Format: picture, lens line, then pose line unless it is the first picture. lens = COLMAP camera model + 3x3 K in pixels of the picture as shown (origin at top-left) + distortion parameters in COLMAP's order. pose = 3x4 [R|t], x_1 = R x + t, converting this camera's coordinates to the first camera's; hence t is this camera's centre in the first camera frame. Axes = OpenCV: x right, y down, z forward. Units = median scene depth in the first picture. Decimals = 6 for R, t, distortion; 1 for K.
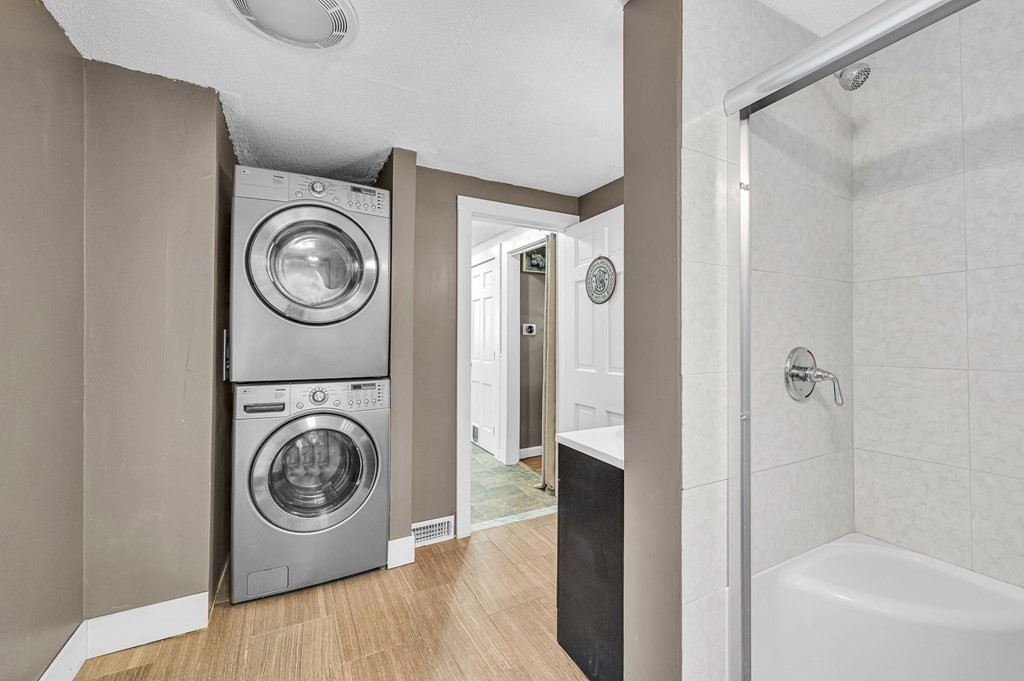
lens RADIAL K [[419.6, 0, 513.6], [0, 419.6, 333.5], [0, 0, 1]] dist [0.002848, 0.000366]
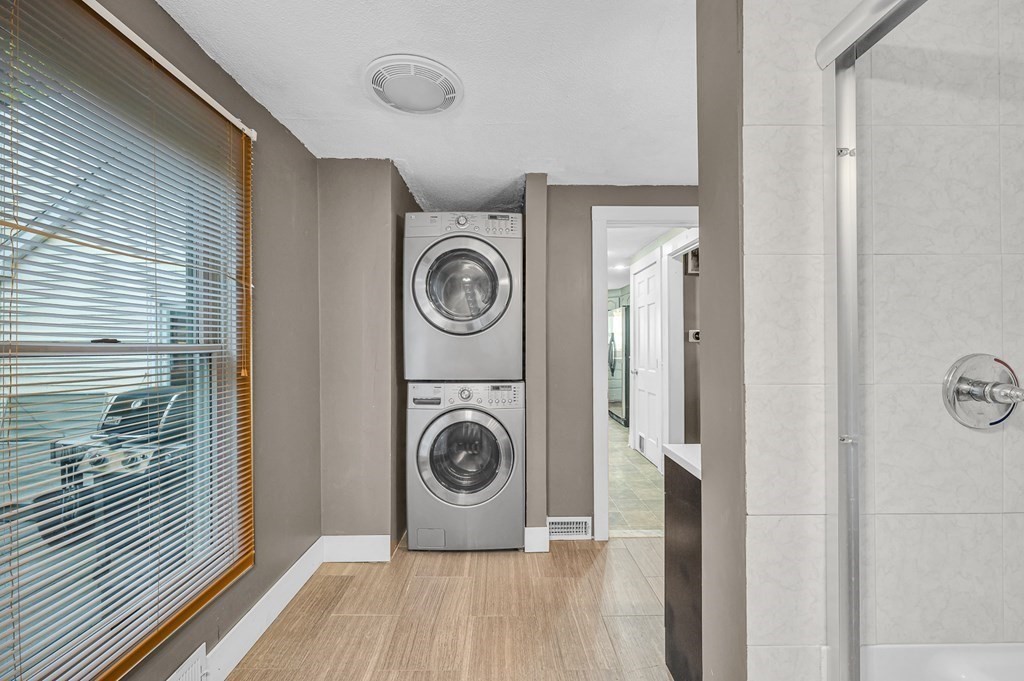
lens RADIAL K [[419.6, 0, 513.0], [0, 419.6, 344.6], [0, 0, 1]] dist [0.002848, 0.000366]
pose [[0.887830, -0.006954, -0.460119, 0.215311], [0.009862, 0.999944, 0.003917, 0.003786], [0.460066, -0.008015, 0.887849, -0.002987]]
